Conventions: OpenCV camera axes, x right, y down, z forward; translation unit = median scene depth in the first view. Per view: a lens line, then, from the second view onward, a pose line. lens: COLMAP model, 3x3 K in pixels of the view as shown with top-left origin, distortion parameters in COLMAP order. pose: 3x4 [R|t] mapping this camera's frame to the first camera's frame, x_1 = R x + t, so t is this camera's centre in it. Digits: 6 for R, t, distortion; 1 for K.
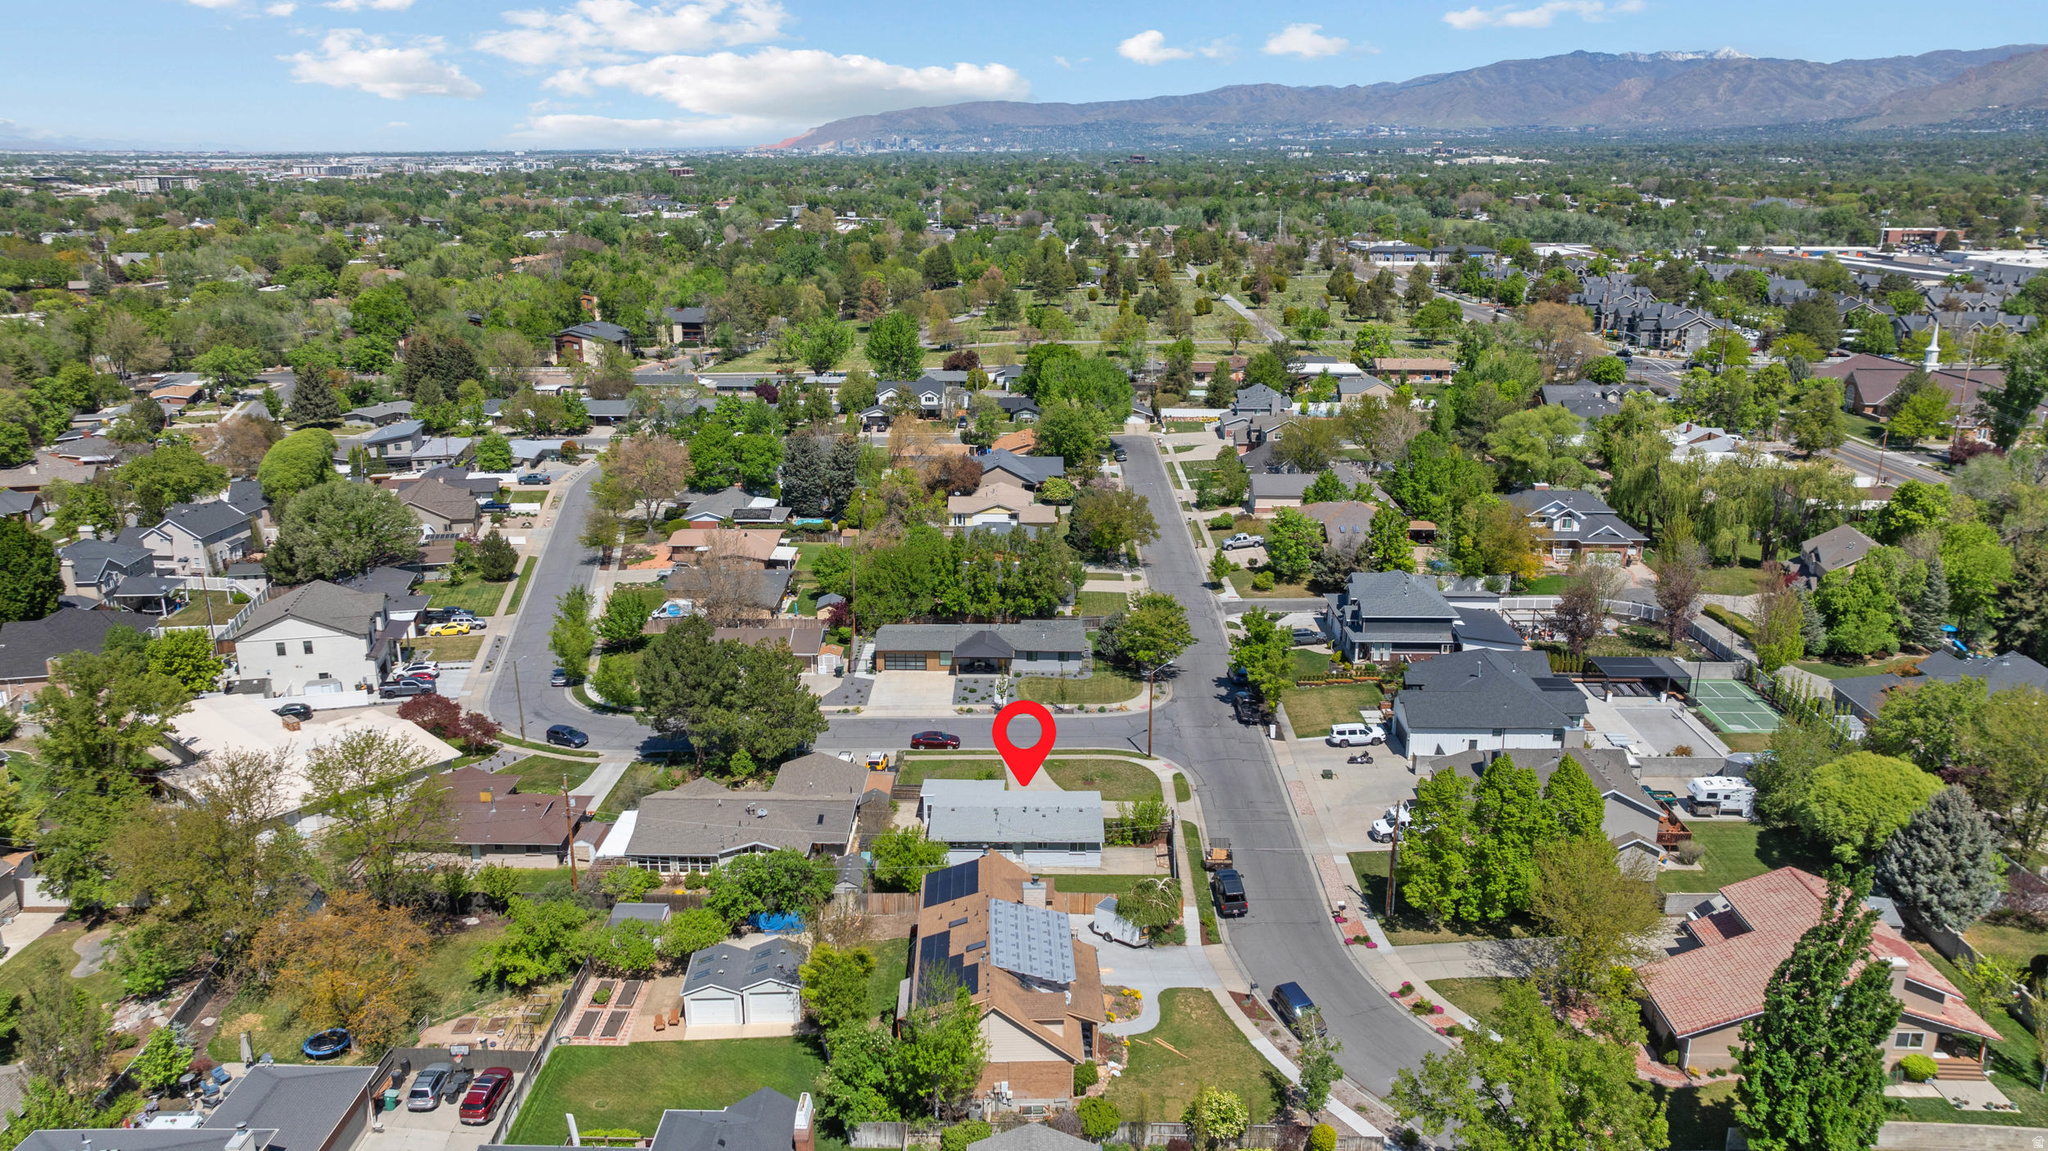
lens RADIAL K [[1436.9, 0, 1024.0], [0, 1436.9, 575.5], [0, 0, 1]] dist [-0.029021, 0.021750]
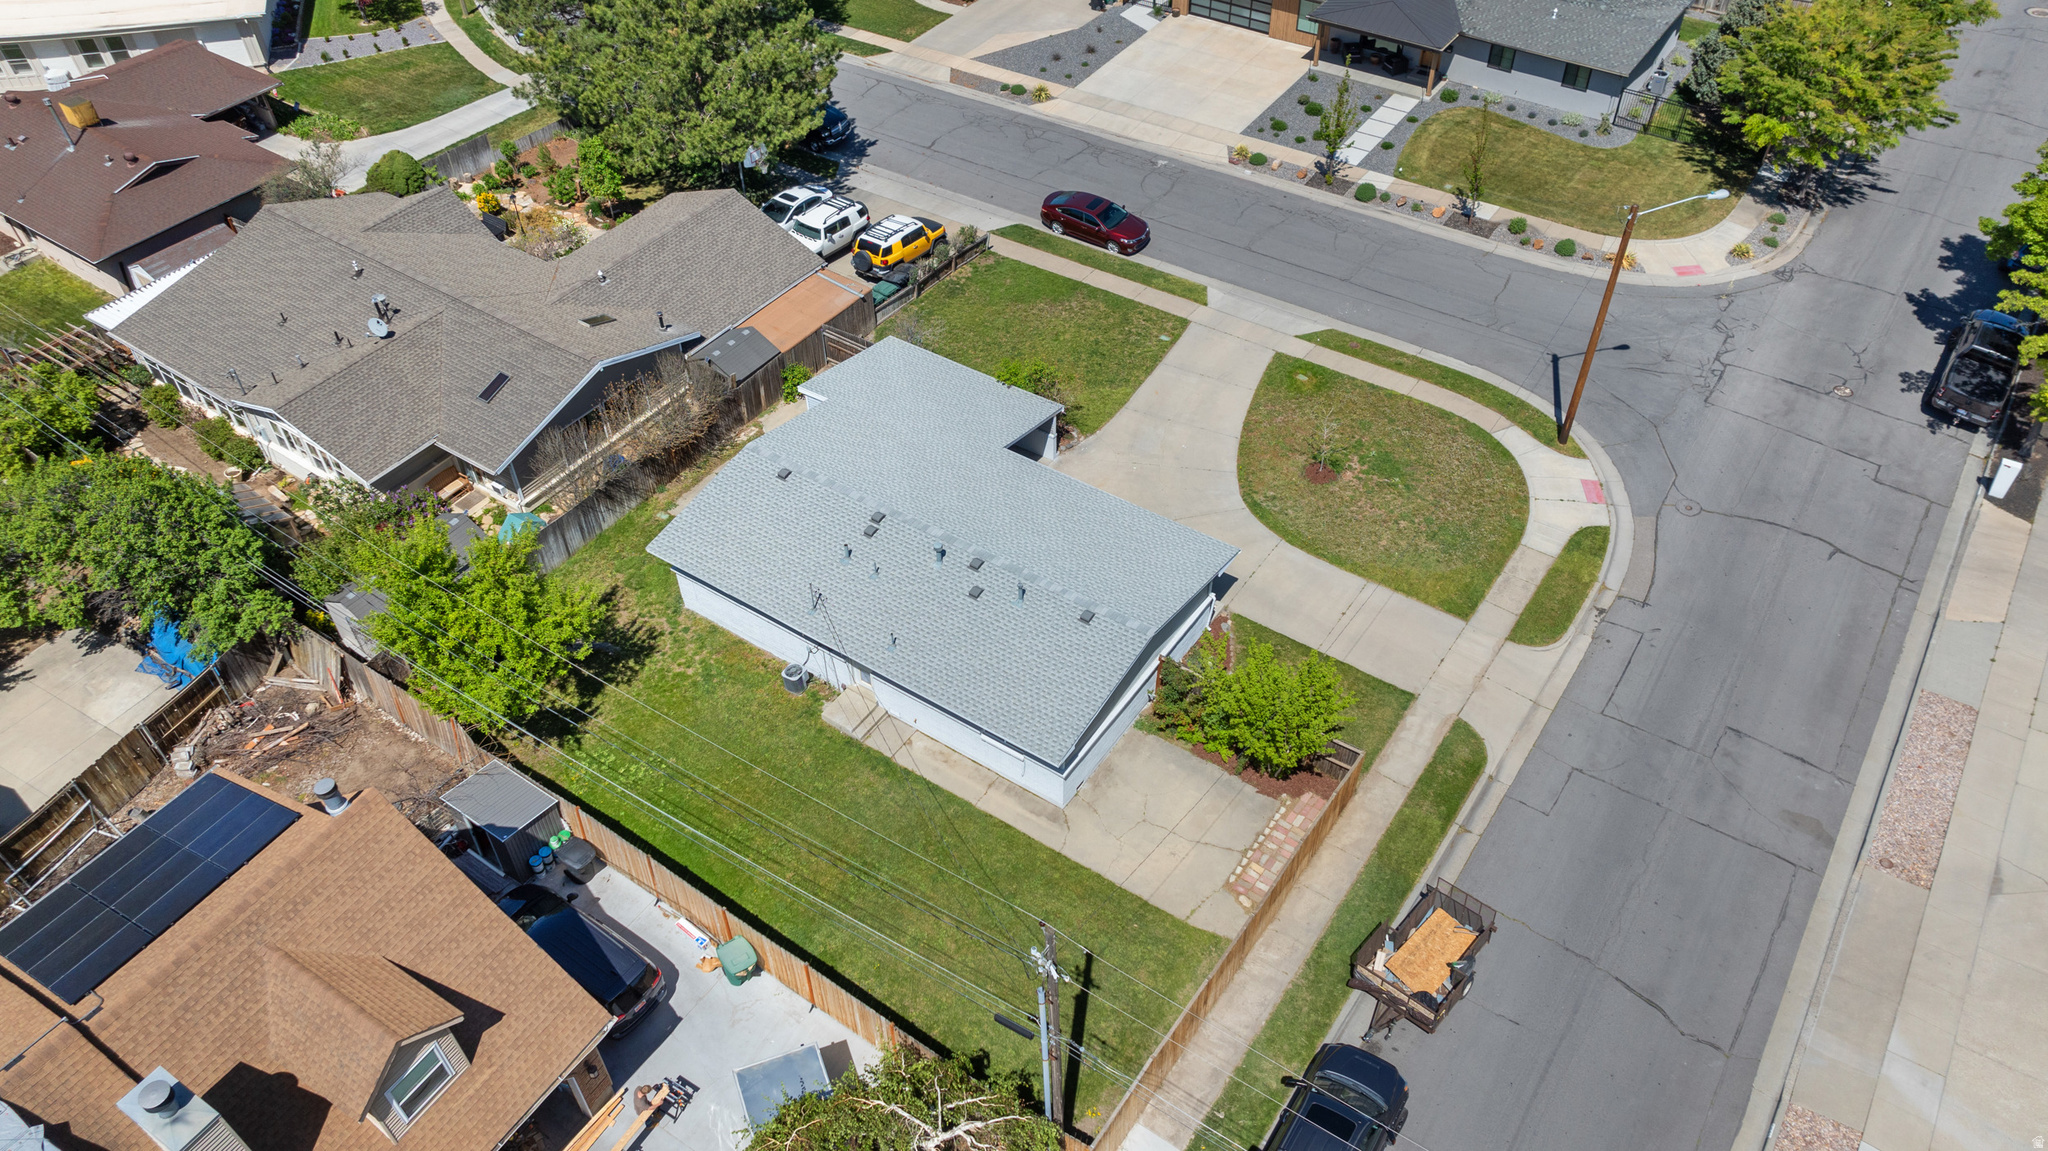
lens RADIAL K [[1436.9, 0, 1024.0], [0, 1436.9, 575.5], [0, 0, 1]] dist [-0.029021, 0.021750]
pose [[0.830852, 0.376902, -0.409425, 0.118593], [-0.143882, 0.856200, 0.496205, -0.000301], [0.537571, -0.353364, 0.765605, 0.573873]]
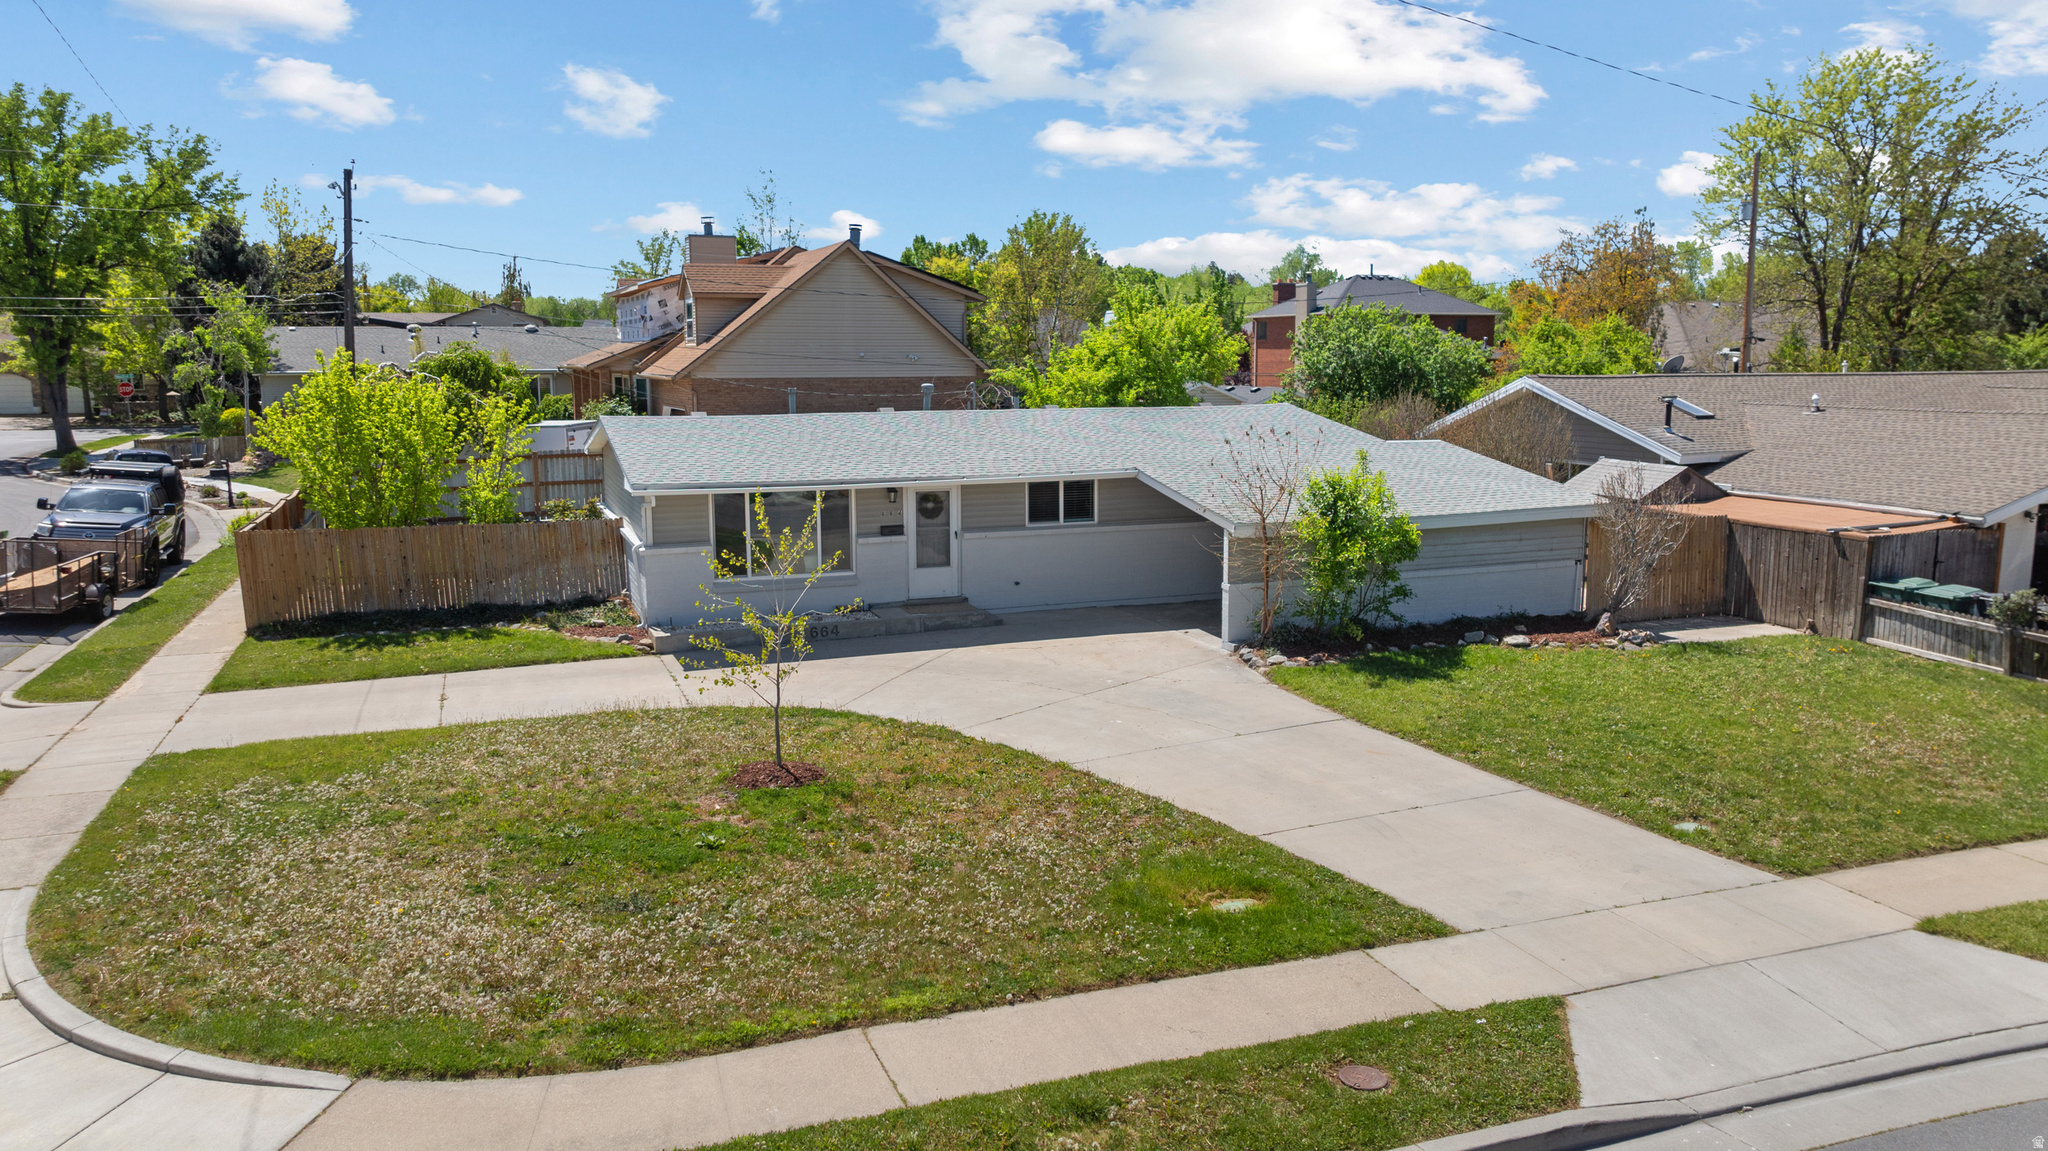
lens RADIAL K [[1422.6, 0, 1026.3], [0, 1422.6, 602.5], [0, 0, 1]] dist [-0.026047, 0.025411]
pose [[-0.930561, 0.065771, -0.360182, 0.057119], [-0.100990, 0.899466, 0.425162, 0.068248], [0.351935, 0.432014, -0.830365, 0.930610]]
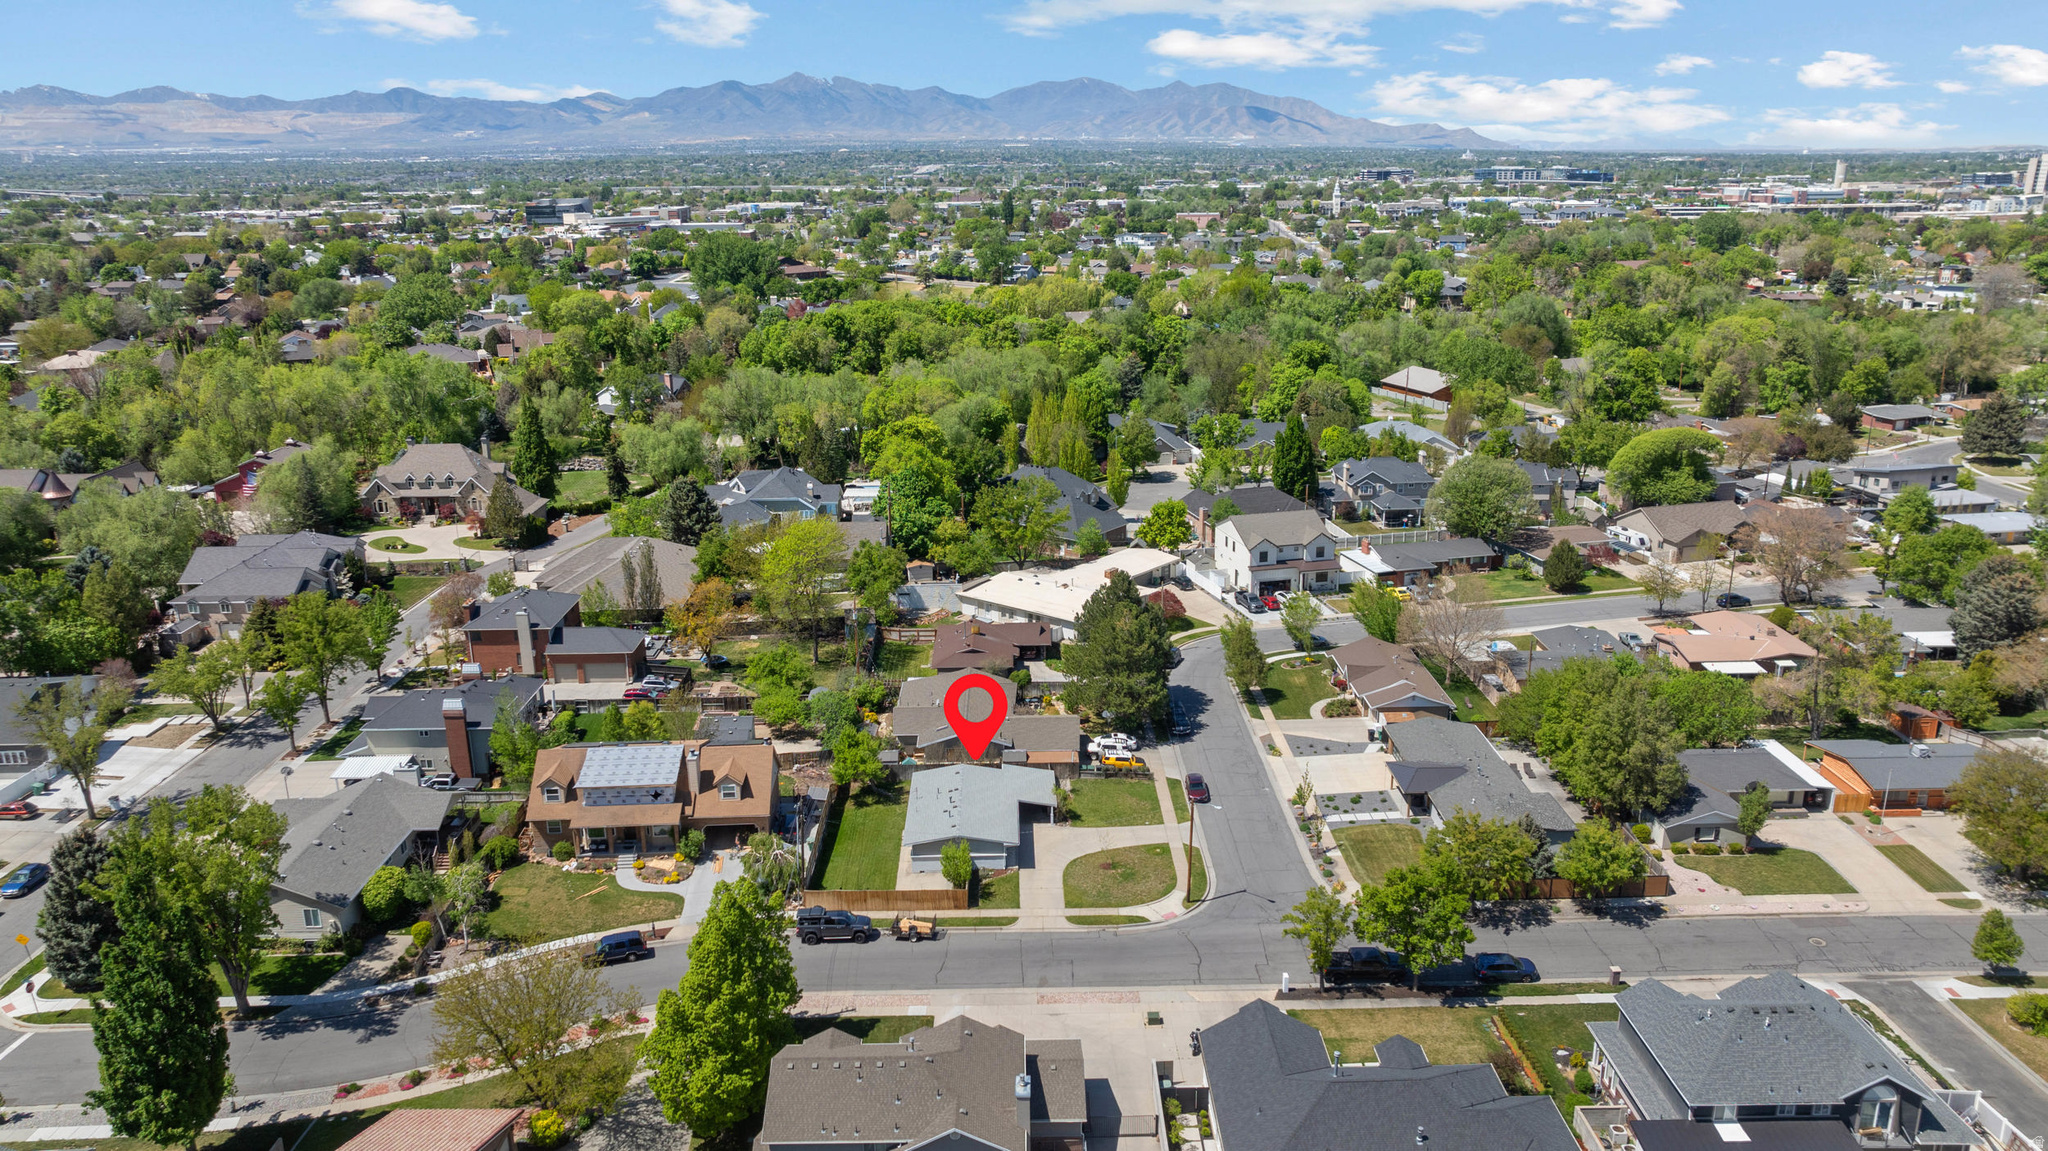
lens RADIAL K [[1422.6, 0, 1026.3], [0, 1422.6, 602.5], [0, 0, 1]] dist [-0.026047, 0.025411]
pose [[0.025608, 0.297978, -0.954229, 0.718078], [-0.274023, 0.920073, 0.279958, -0.207186], [0.961382, 0.254312, 0.105214, 0.691862]]
